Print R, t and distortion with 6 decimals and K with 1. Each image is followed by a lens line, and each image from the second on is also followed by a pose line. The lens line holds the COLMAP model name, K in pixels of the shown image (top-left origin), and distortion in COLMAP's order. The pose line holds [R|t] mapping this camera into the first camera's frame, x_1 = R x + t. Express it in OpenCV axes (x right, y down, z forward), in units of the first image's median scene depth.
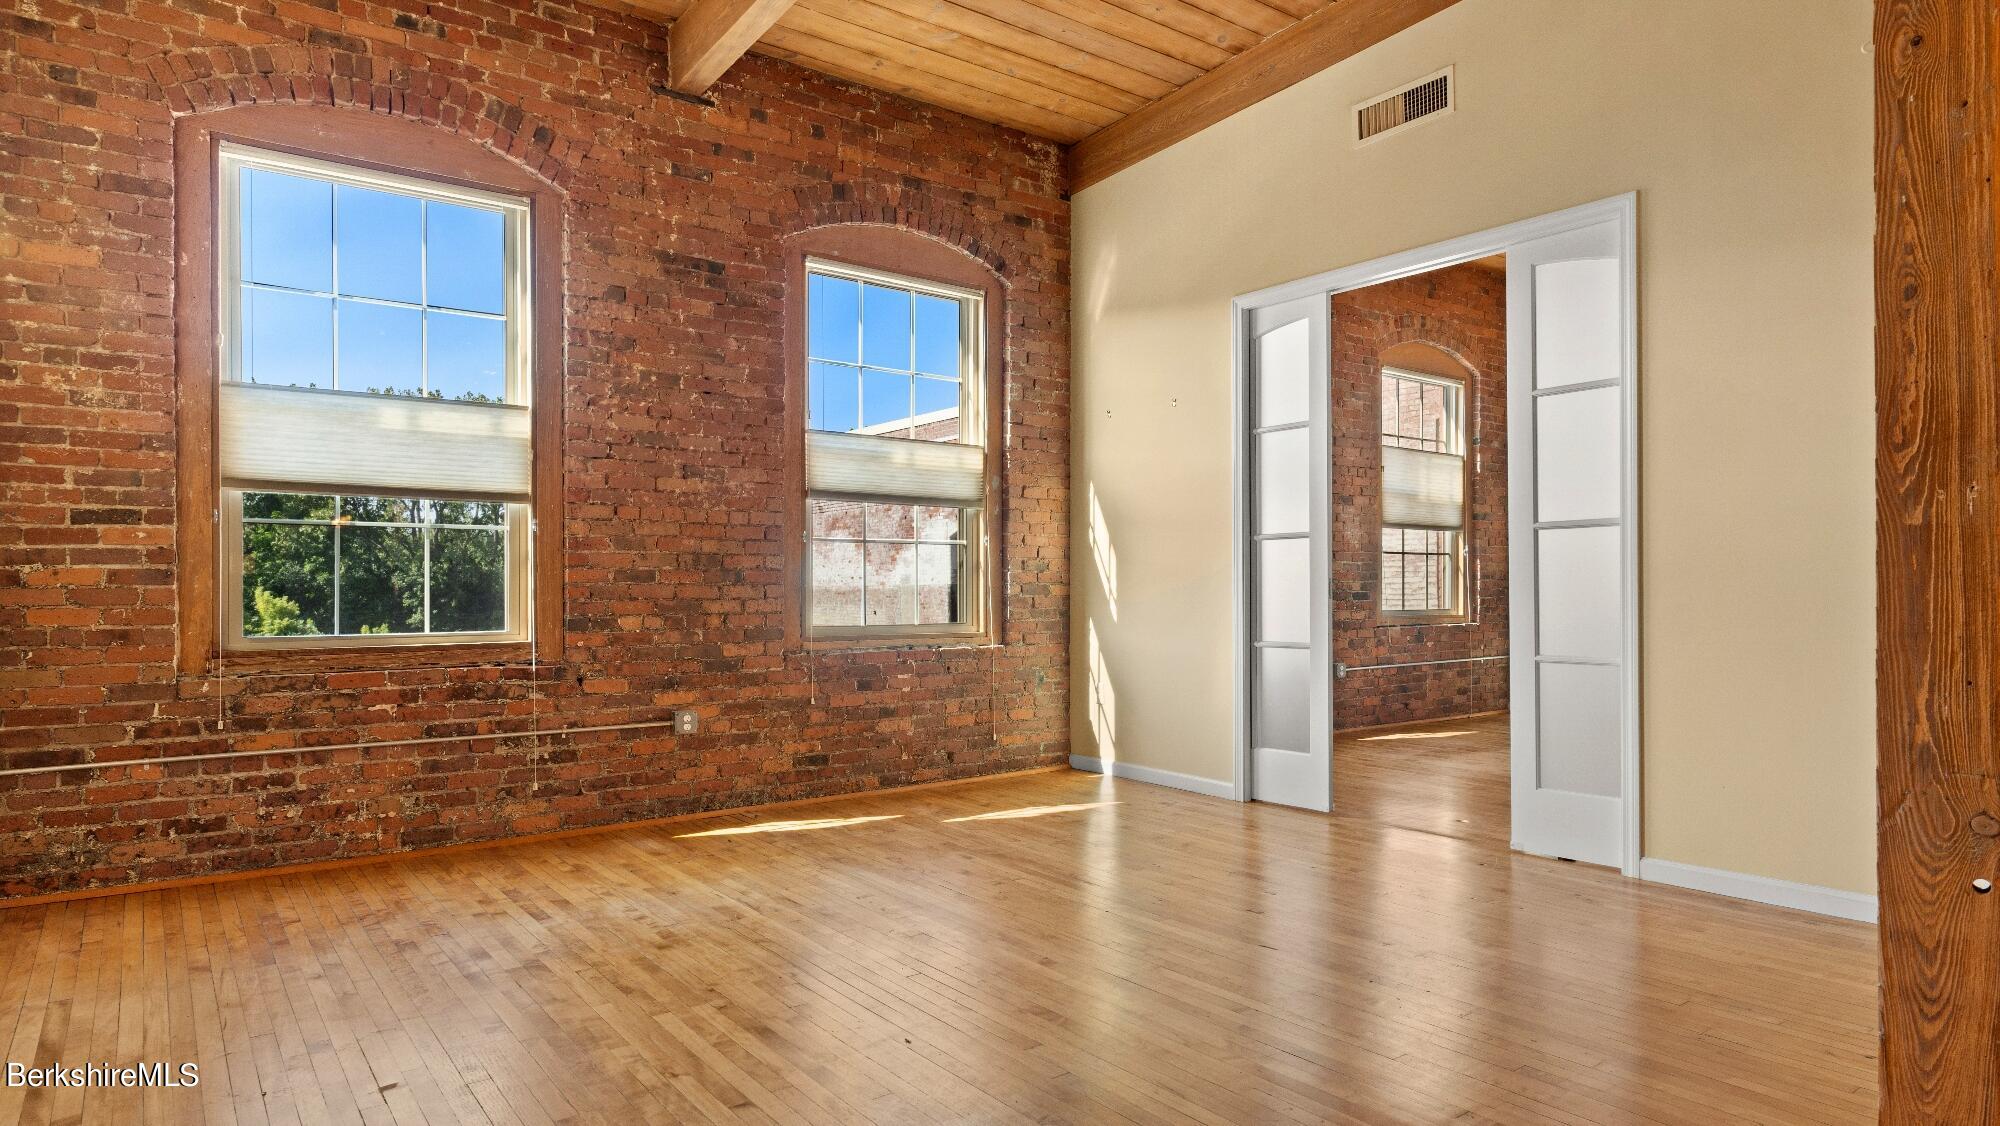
lens RADIAL K [[1157.4, 0, 1005.3], [0, 1157.4, 587.9], [0, 0, 1]] dist [-0.001267, 0.000209]
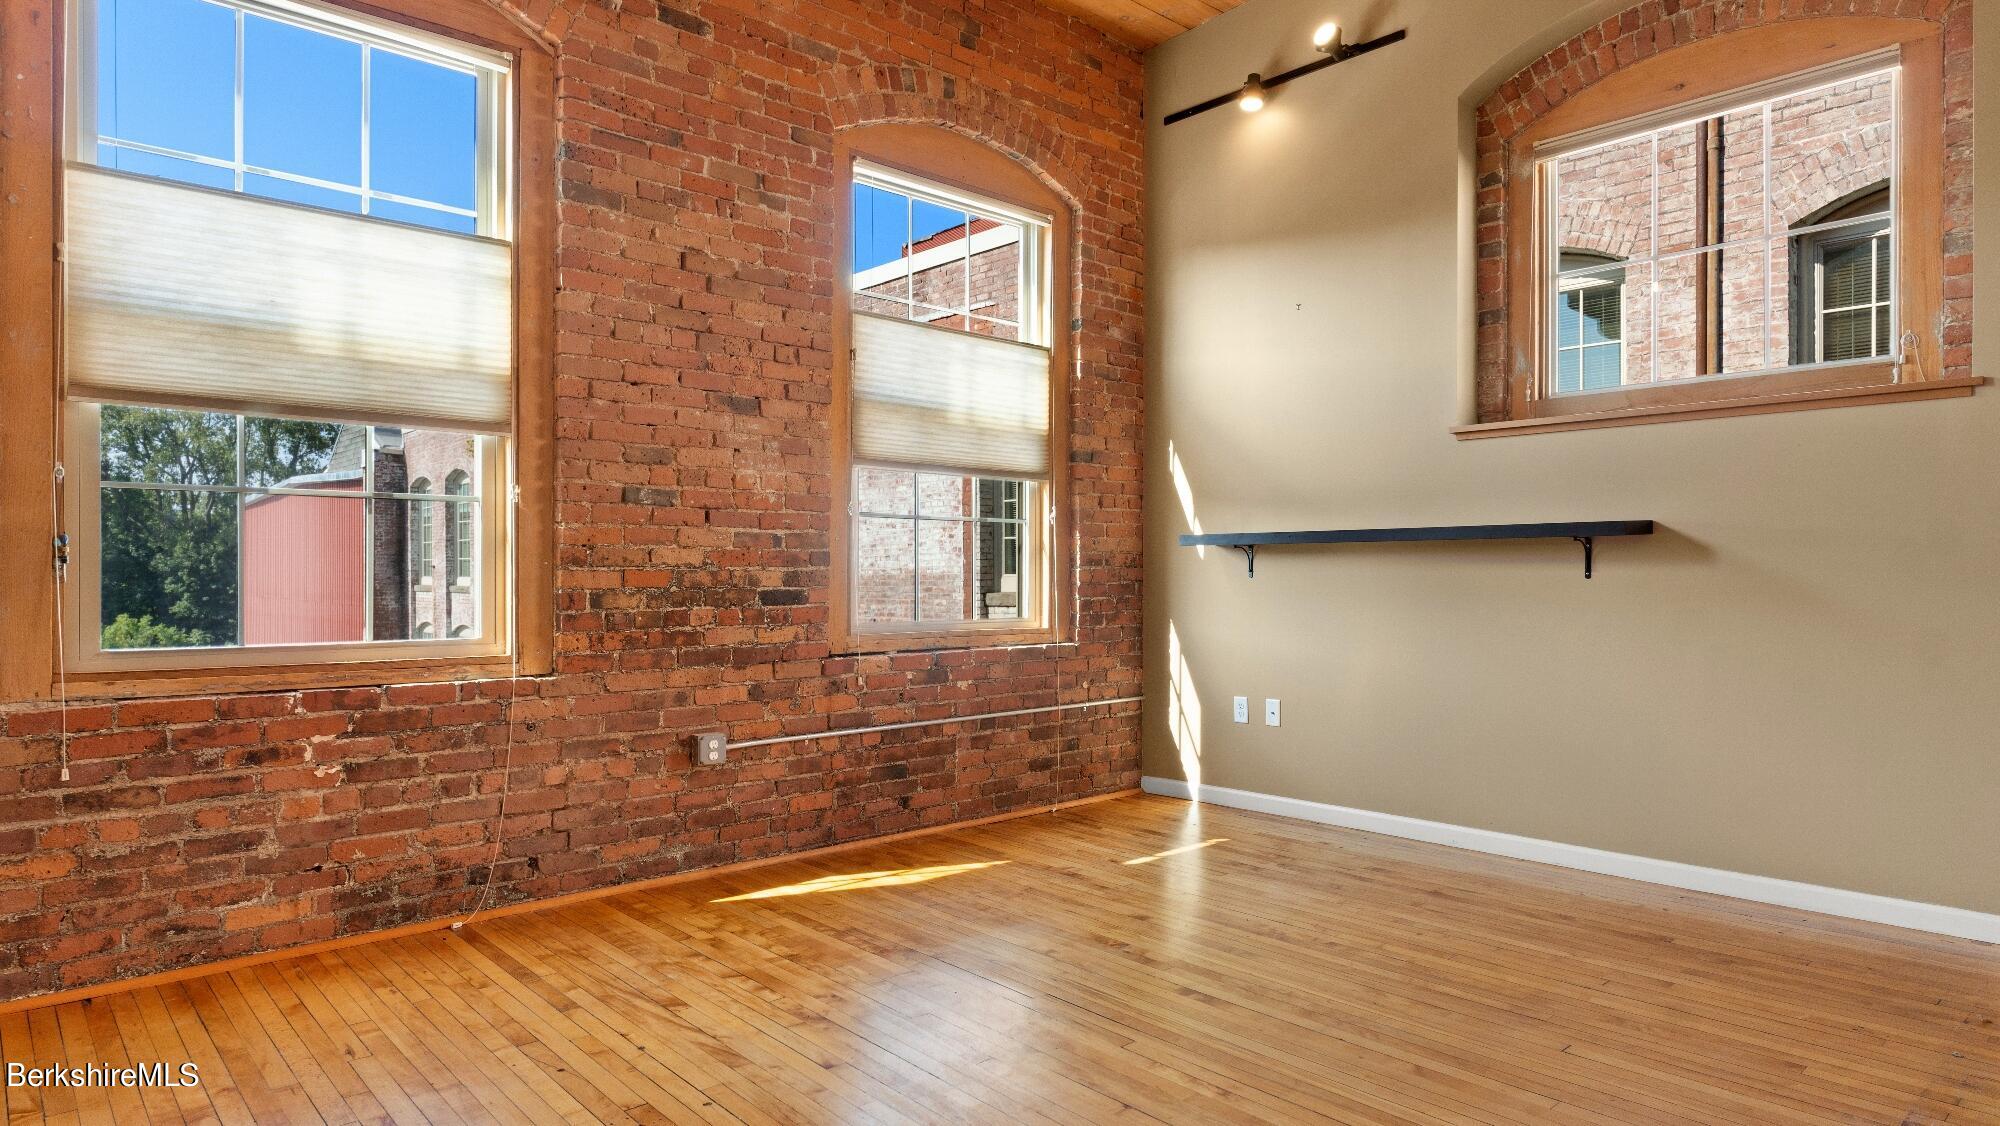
lens RADIAL K [[1157.4, 0, 1004.2], [0, 1157.4, 579.7], [0, 0, 1]] dist [-0.001267, 0.000209]
pose [[0.995750, 0.003889, 0.092014, 0.488908], [-0.004271, 0.999983, 0.003952, -0.004181], [-0.091997, -0.004329, 0.995750, 0.664158]]
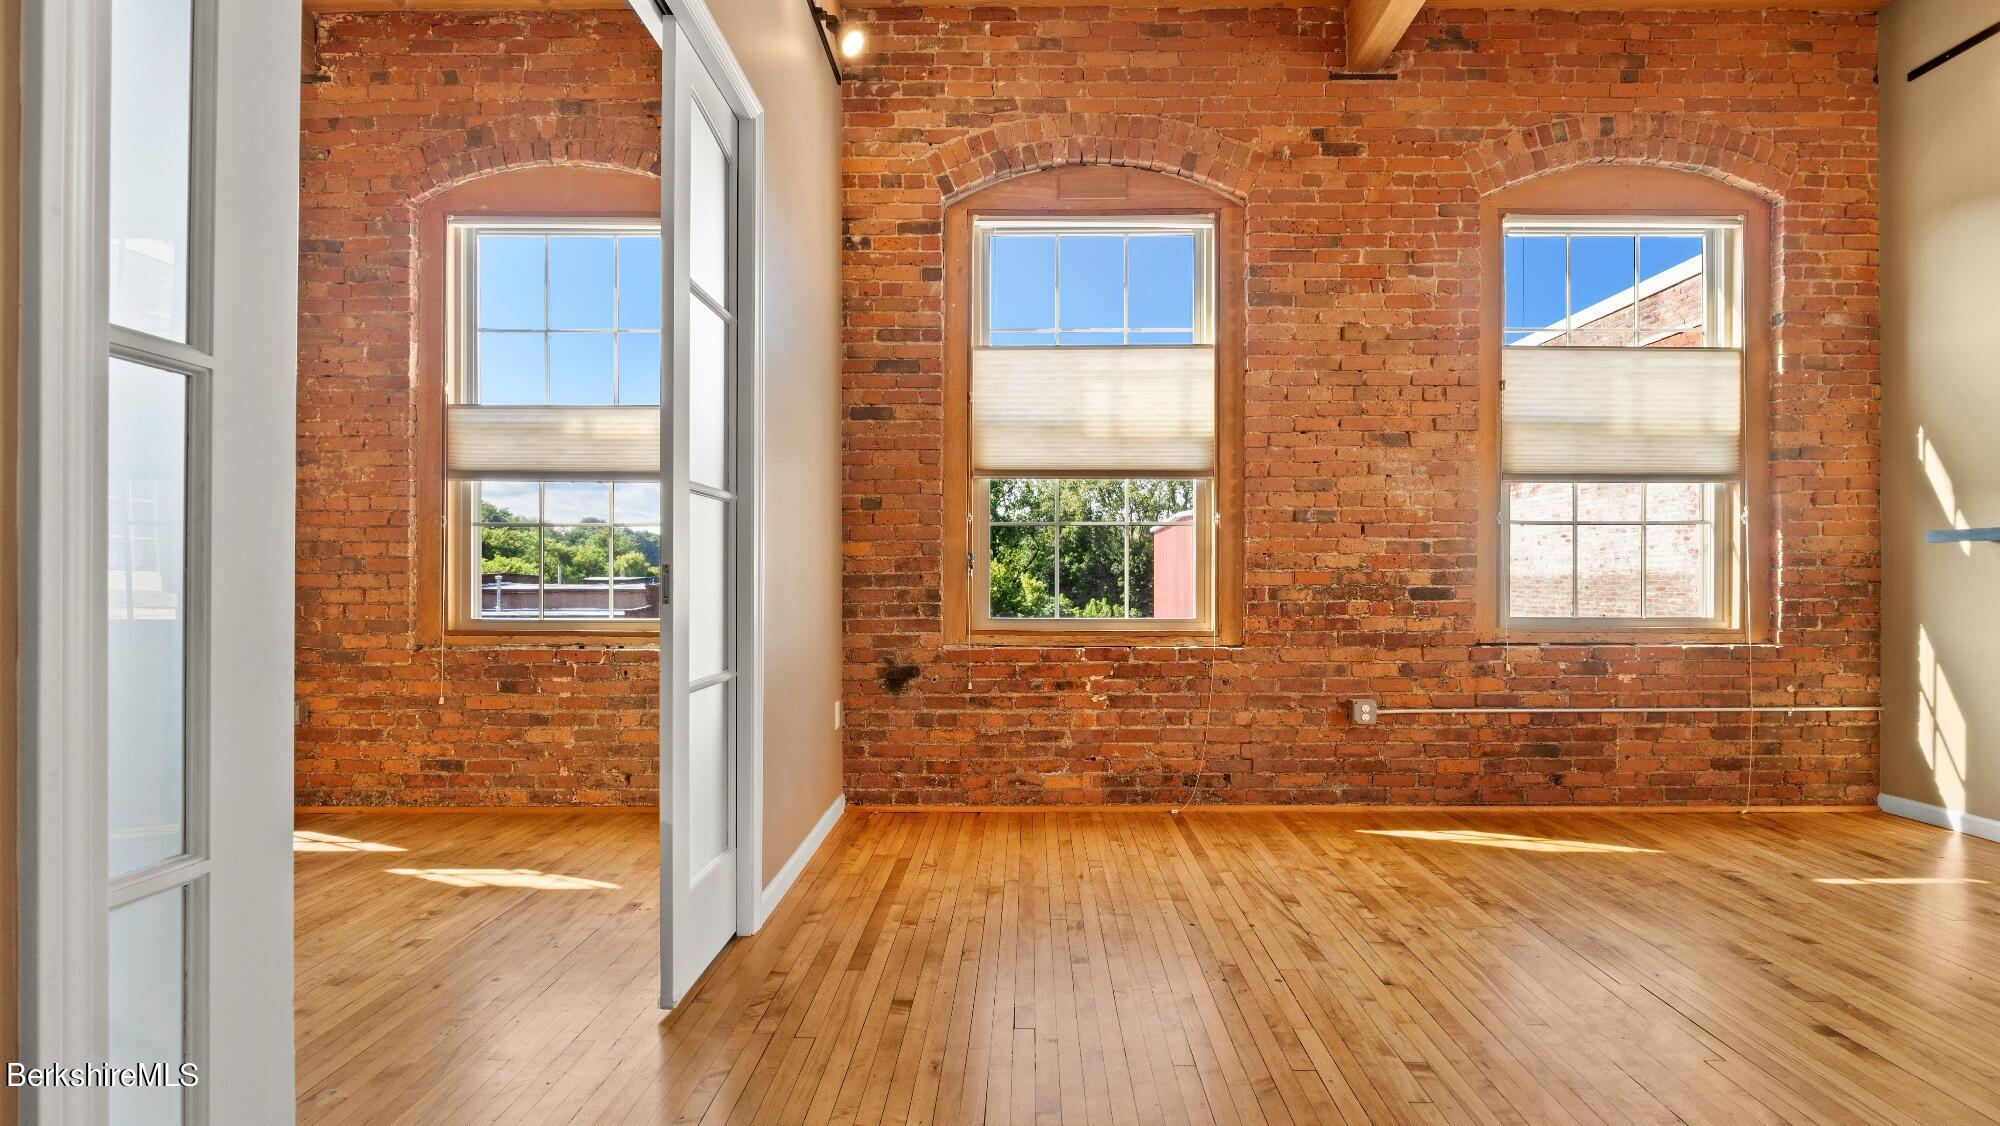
lens RADIAL K [[849.3, 0, 1019.2], [0, 849.3, 574.6], [0, 0, 1]] dist [-0.006471, -0.000997]
pose [[0.791892, 0.004061, -0.610647, 0.560568], [-0.003355, 0.999992, 0.002300, -0.004627], [0.610651, 0.000227, 0.791900, 0.694895]]
